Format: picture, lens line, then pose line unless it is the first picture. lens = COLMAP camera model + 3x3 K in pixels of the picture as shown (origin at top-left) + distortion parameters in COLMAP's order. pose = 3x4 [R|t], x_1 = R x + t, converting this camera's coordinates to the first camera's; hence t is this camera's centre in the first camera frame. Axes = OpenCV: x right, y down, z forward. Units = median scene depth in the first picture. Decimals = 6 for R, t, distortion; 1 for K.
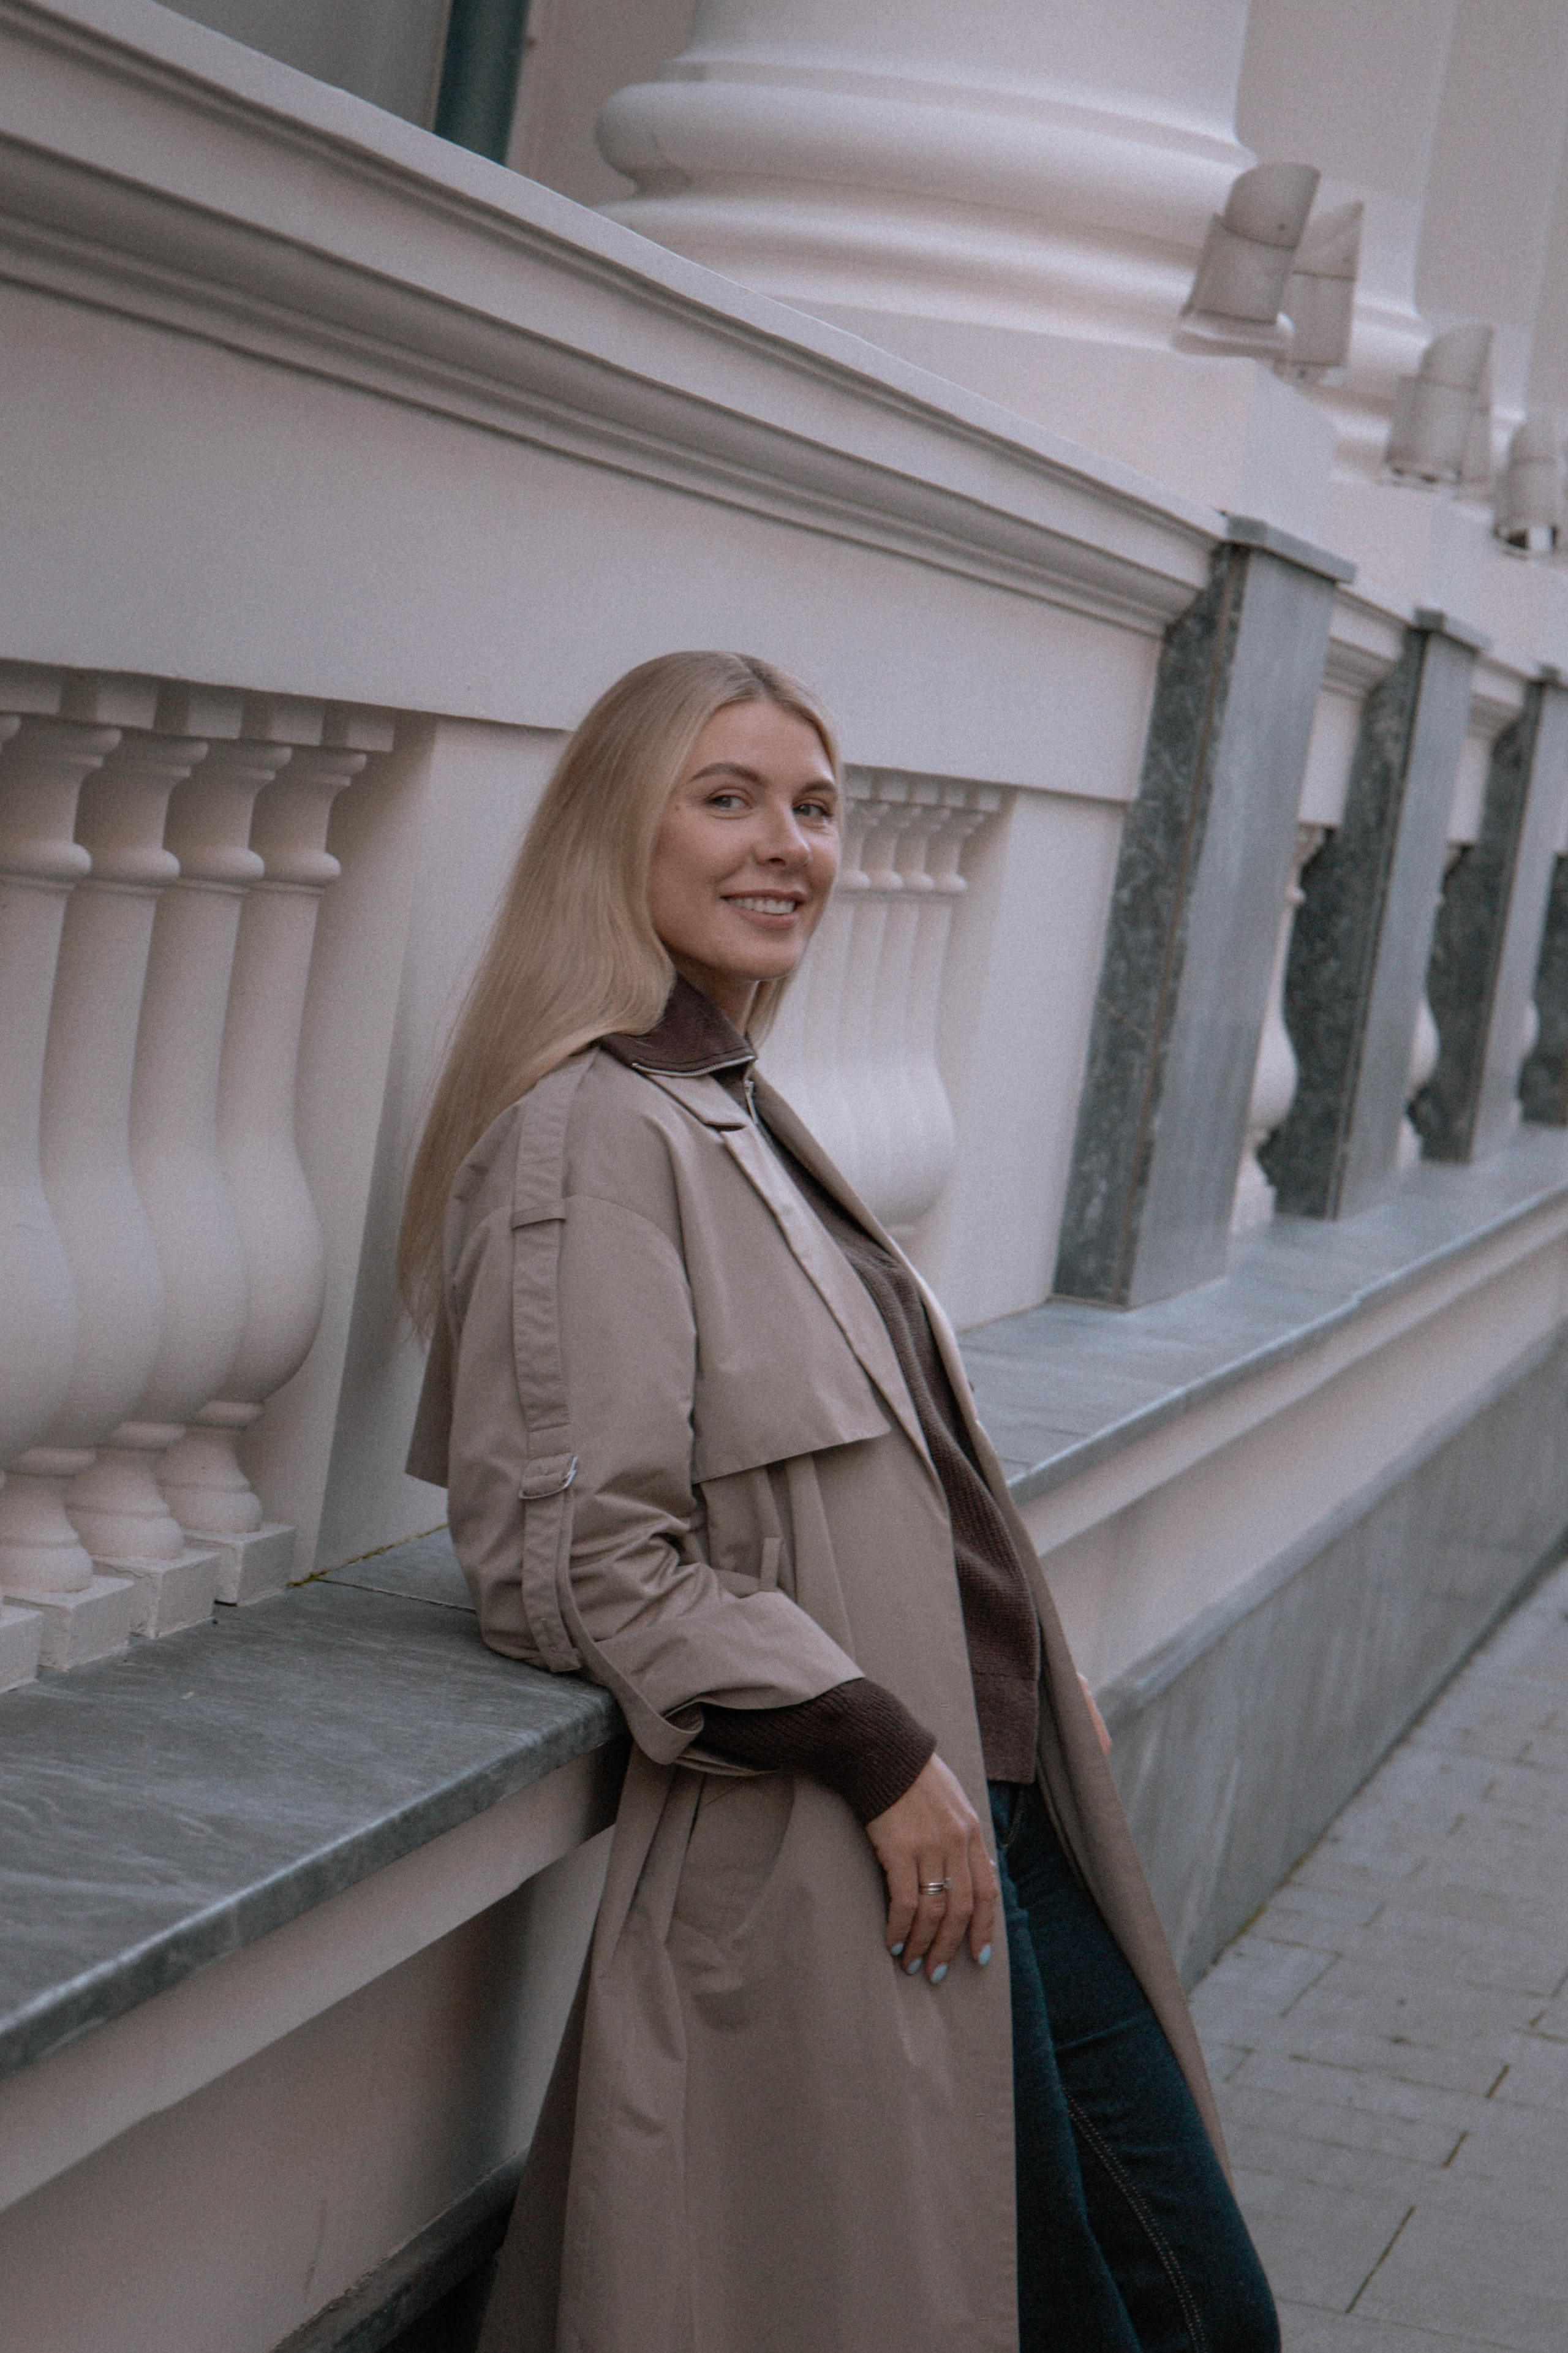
lens RADIAL K [[6853.5, 0, 784.0], [0, 6853.5, 1176.5], [0, 0, 1]] dist [-0.086701, 1.479250]
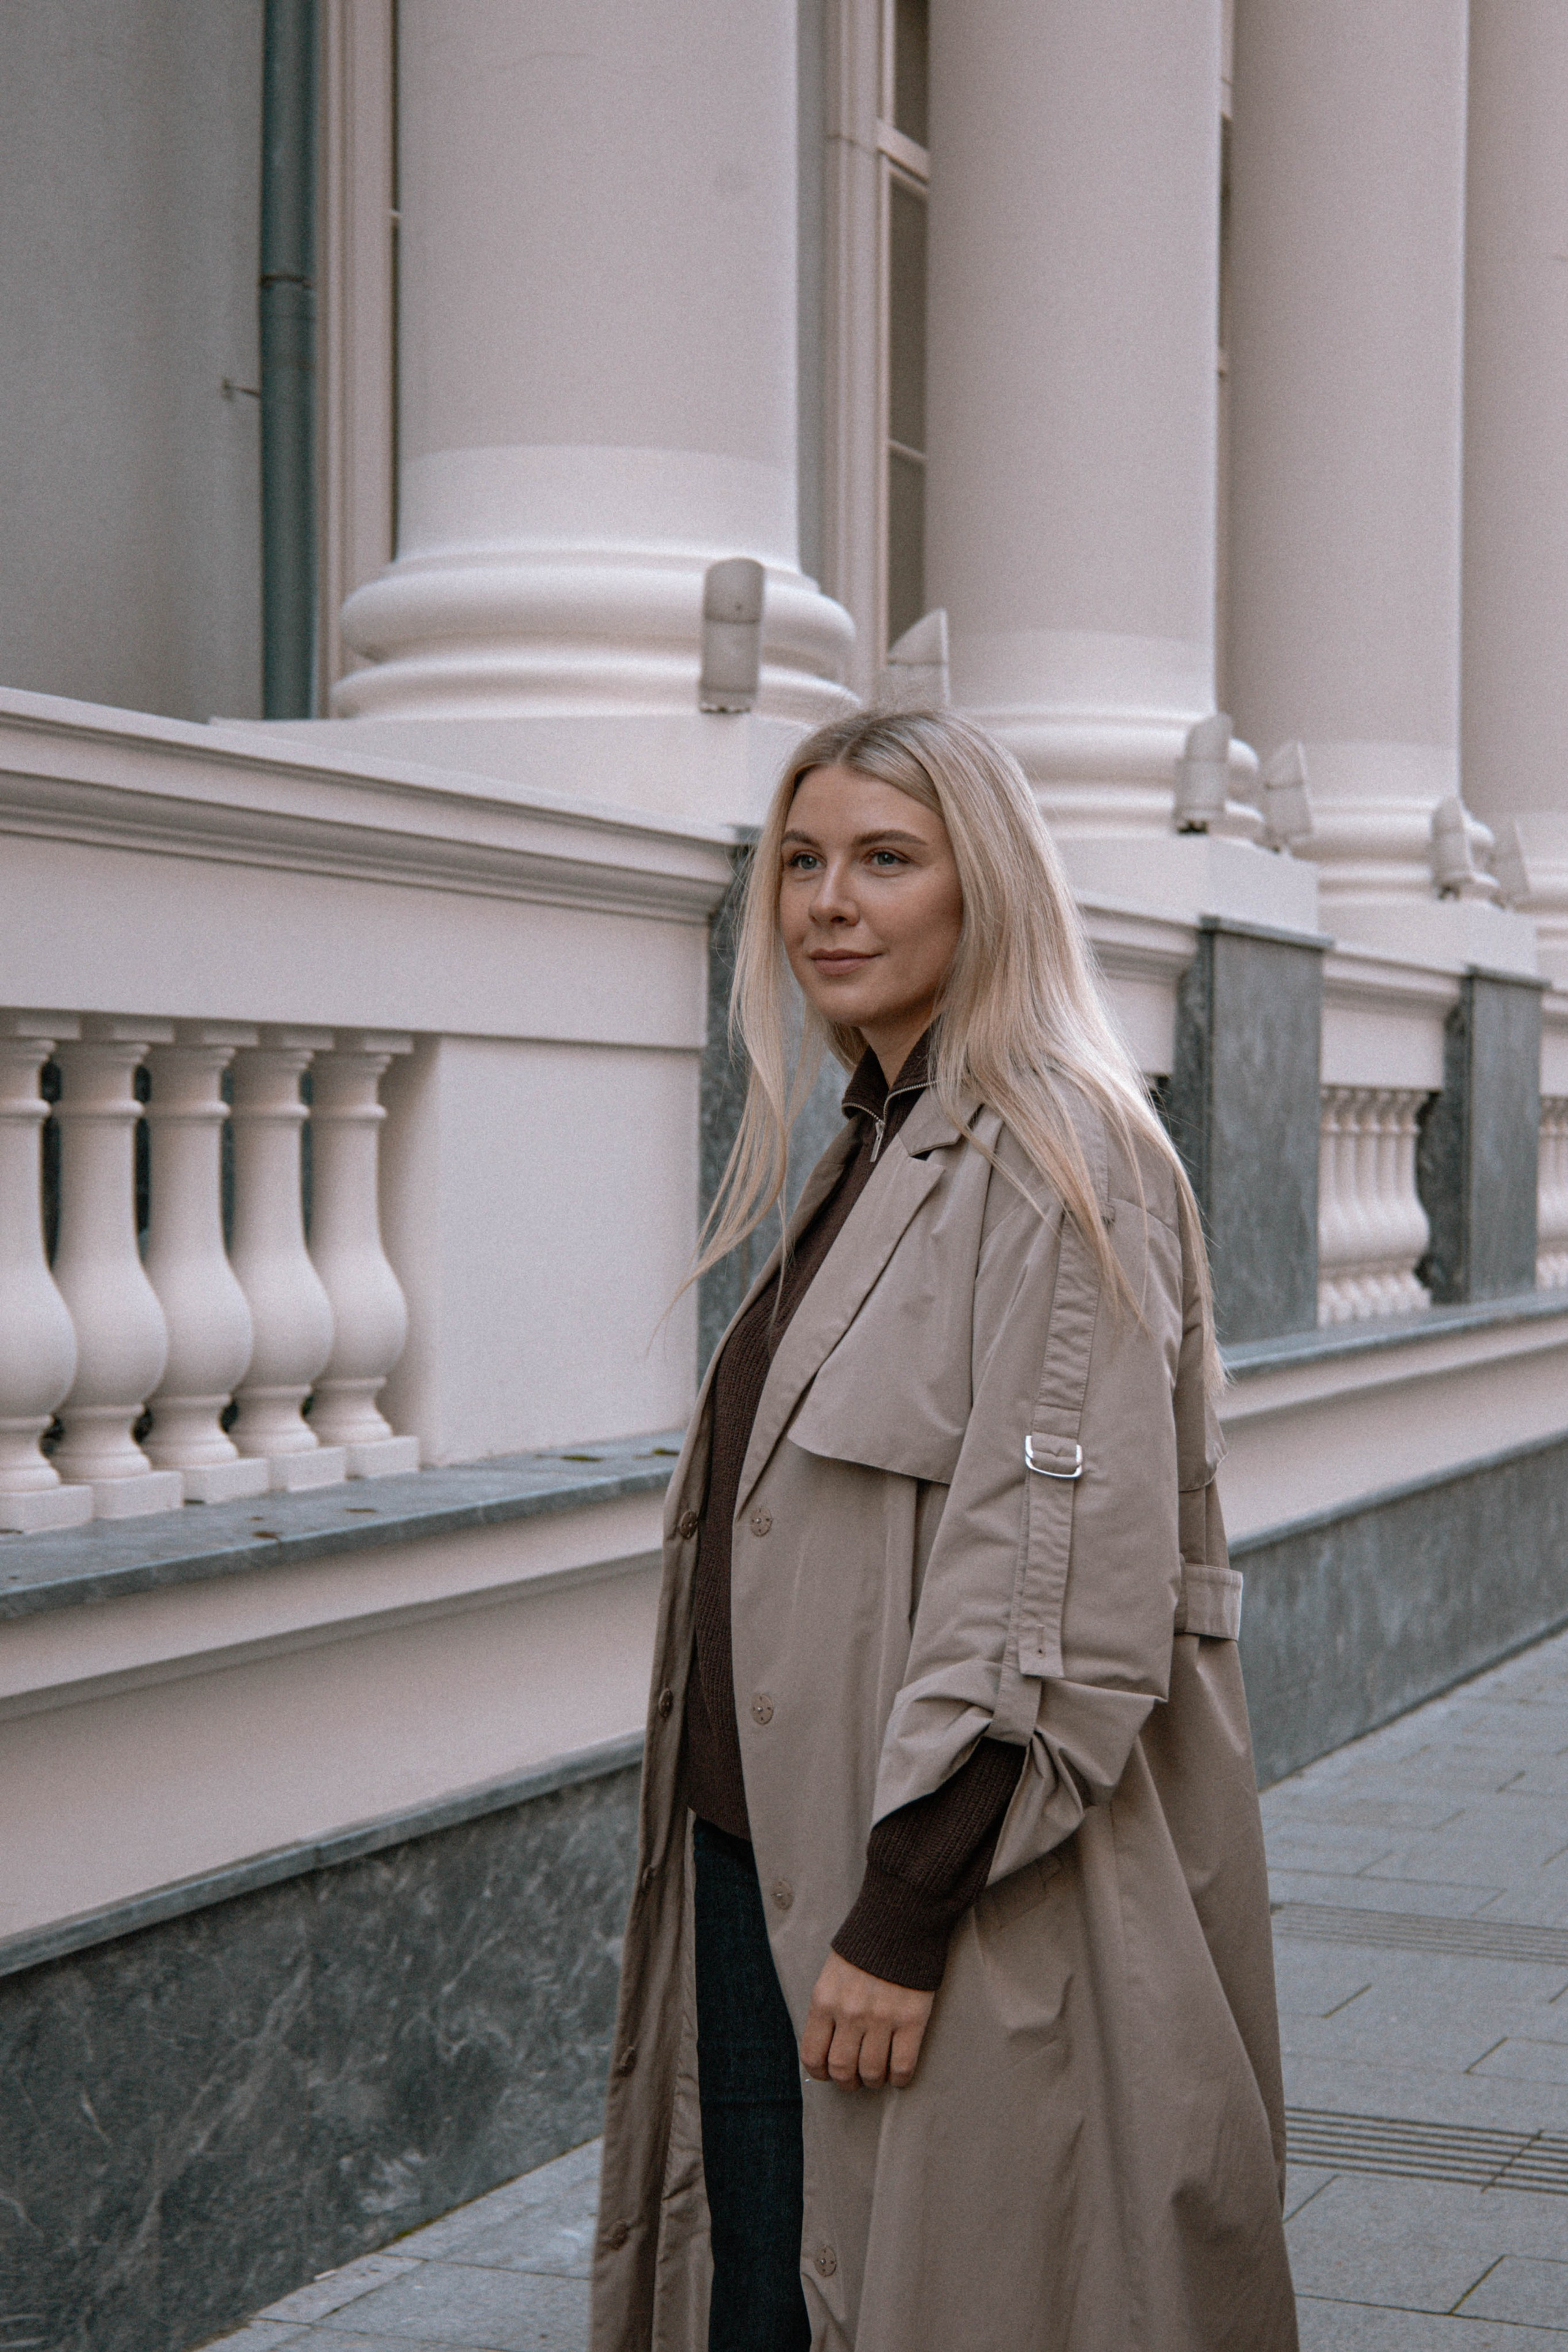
lens RADIAL K [[3589.0, 0, 784.0], [0, 3589.0, 1176.0], [0, 0, 1]] dist [-0.004054, -0.030233]
pose [[0.959730, -0.151355, -0.236662, 0.228238], [0.132605, 0.986765, -0.093328, 0.037539], [0.247656, 0.058187, 0.967099, 0.325935]]
